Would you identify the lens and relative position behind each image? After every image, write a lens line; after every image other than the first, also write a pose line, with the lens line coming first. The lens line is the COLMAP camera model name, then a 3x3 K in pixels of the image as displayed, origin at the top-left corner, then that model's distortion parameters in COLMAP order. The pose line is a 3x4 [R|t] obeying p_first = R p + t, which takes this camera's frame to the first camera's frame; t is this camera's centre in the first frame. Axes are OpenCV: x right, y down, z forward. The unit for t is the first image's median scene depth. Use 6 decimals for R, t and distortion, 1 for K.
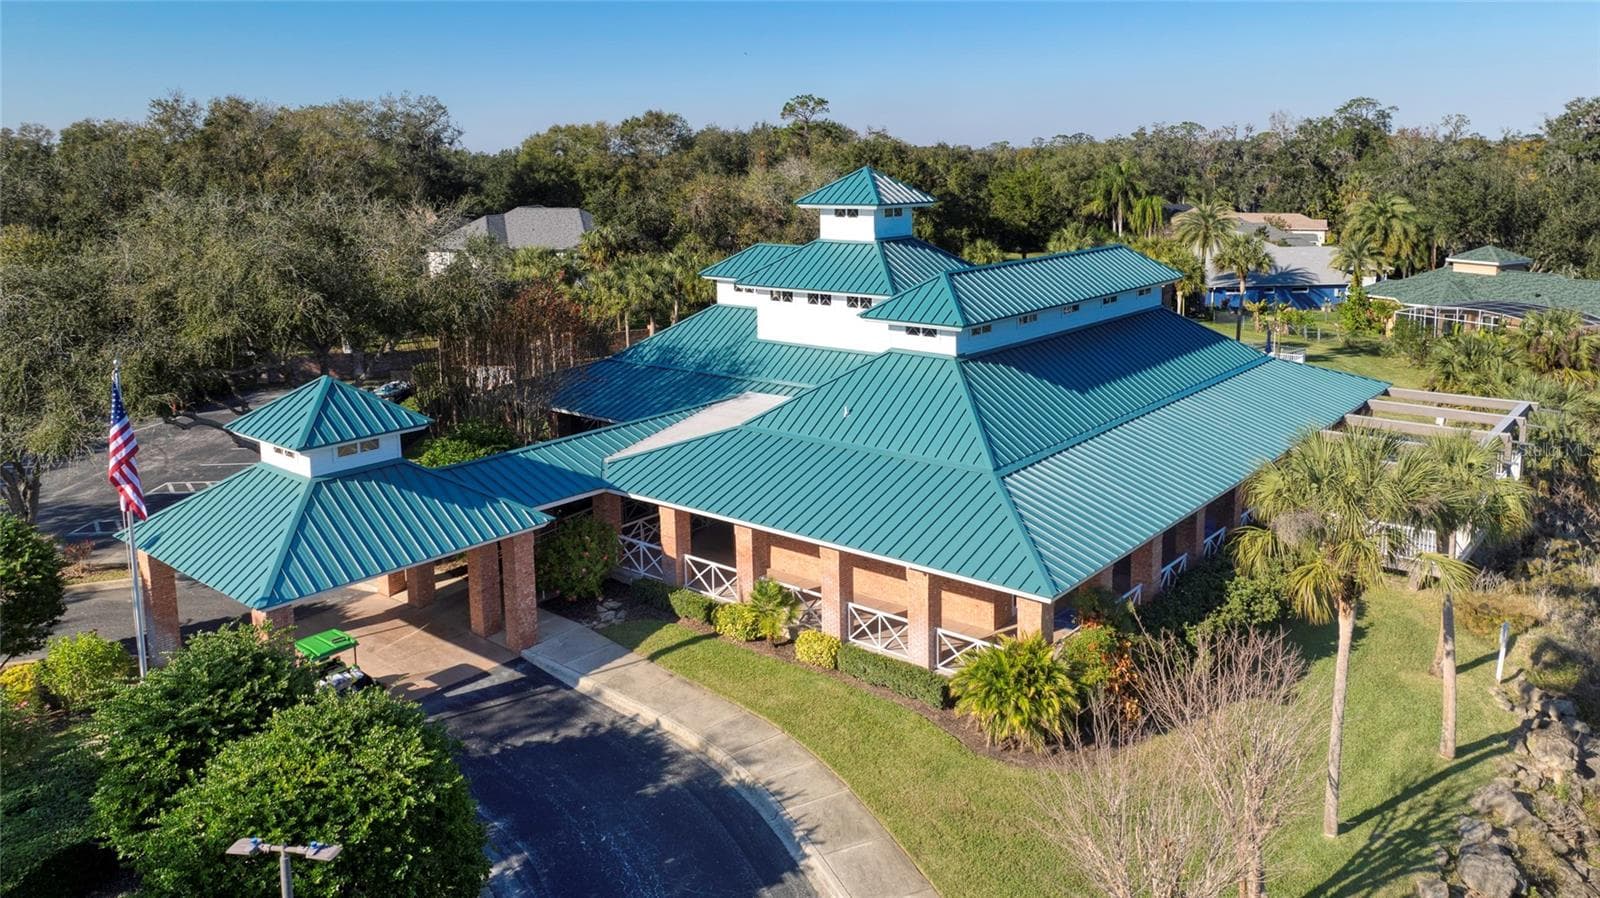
lens RADIAL K [[846.3, 0, 797.6], [0, 846.3, 447.7], [0, 0, 1]] dist [-0.012044, 0.000363]
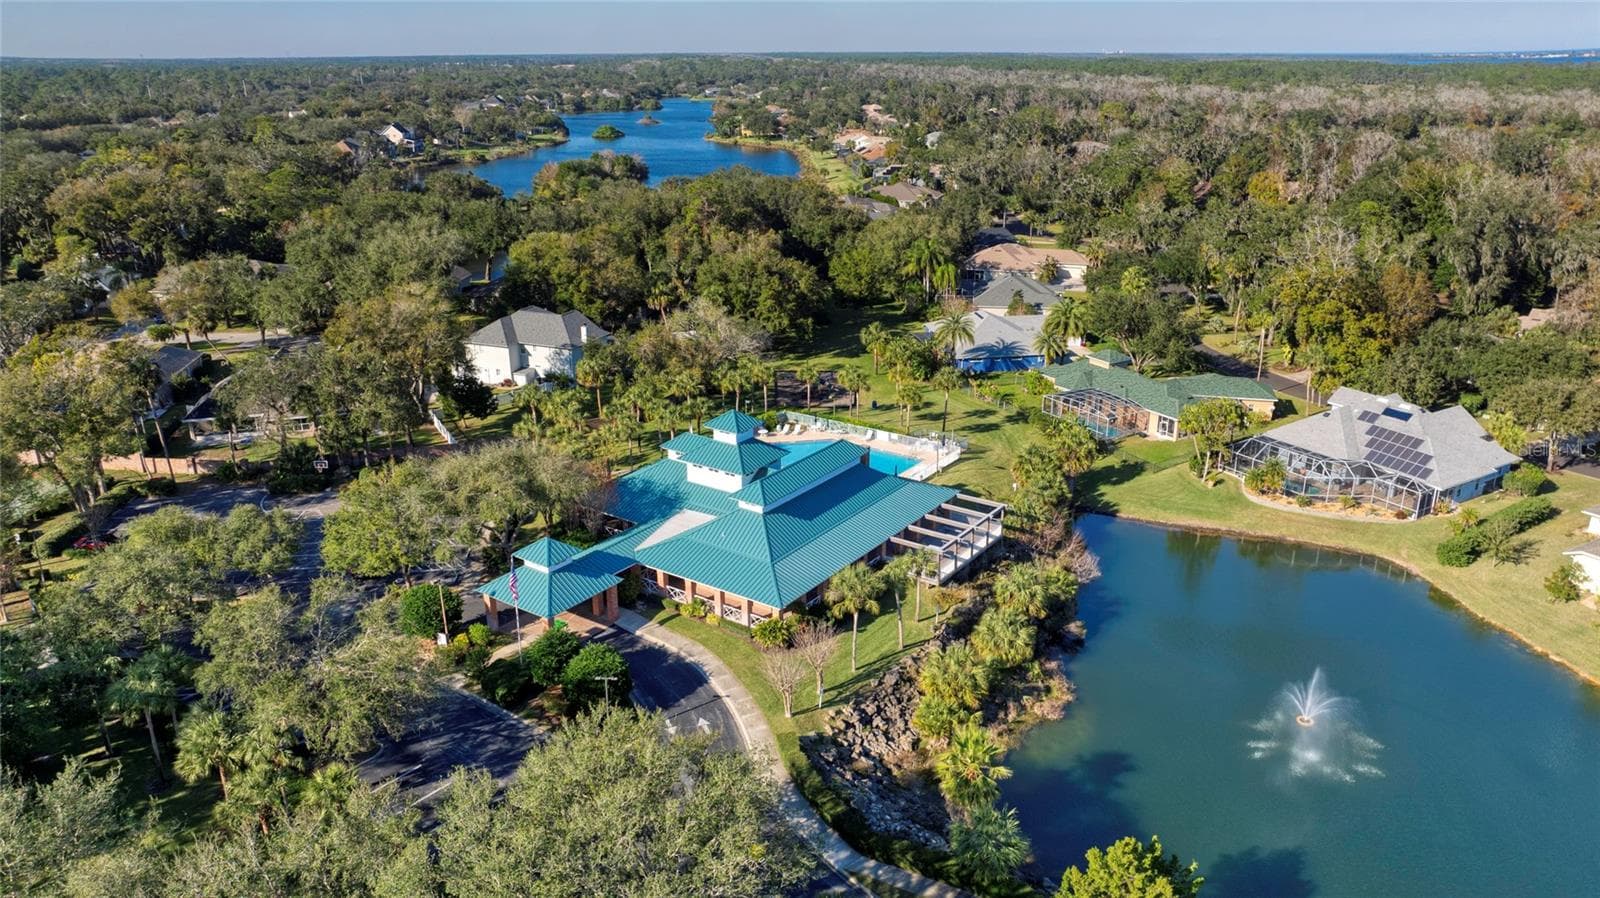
lens RADIAL K [[1137.3, 0, 801.1], [0, 1137.3, 449.1], [0, 0, 1]] dist [-0.017255, 0.003583]
pose [[0.996348, -0.017241, 0.083630, 0.006510], [-0.000291, 0.978712, 0.205241, -1.166433], [-0.085388, -0.204515, 0.975132, -2.810801]]
